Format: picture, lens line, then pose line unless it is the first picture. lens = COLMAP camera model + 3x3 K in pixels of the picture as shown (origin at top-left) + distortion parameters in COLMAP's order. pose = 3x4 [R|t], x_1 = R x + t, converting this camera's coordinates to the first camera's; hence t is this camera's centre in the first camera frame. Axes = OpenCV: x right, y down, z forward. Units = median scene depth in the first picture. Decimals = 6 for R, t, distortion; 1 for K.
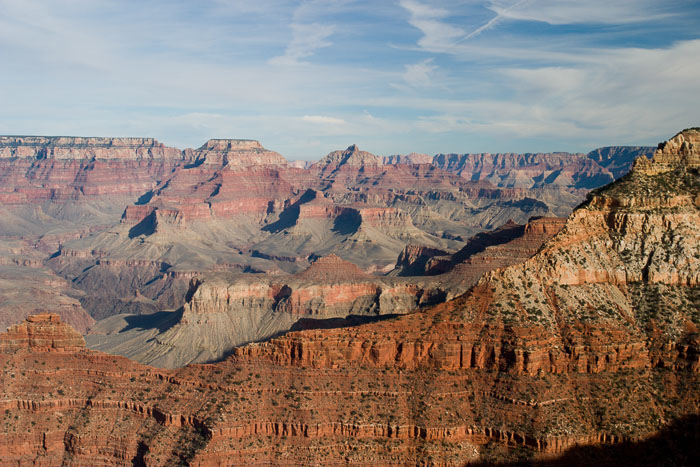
lens RADIAL K [[1031.2, 0, 350.0], [0, 1031.2, 233.5], [0, 0, 1]] dist [-0.003189, 0.085133]
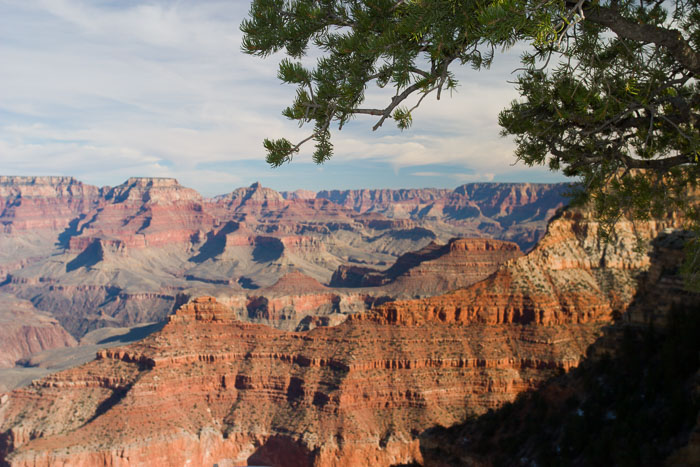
lens RADIAL K [[1031.2, 0, 350.0], [0, 1031.2, 233.5], [0, 0, 1]] dist [-0.003189, 0.085133]
pose [[0.985255, -0.012408, 0.170640, -0.165817], [0.018873, 0.999162, -0.036320, 0.022434], [-0.170047, 0.039005, 0.984664, -0.210912]]
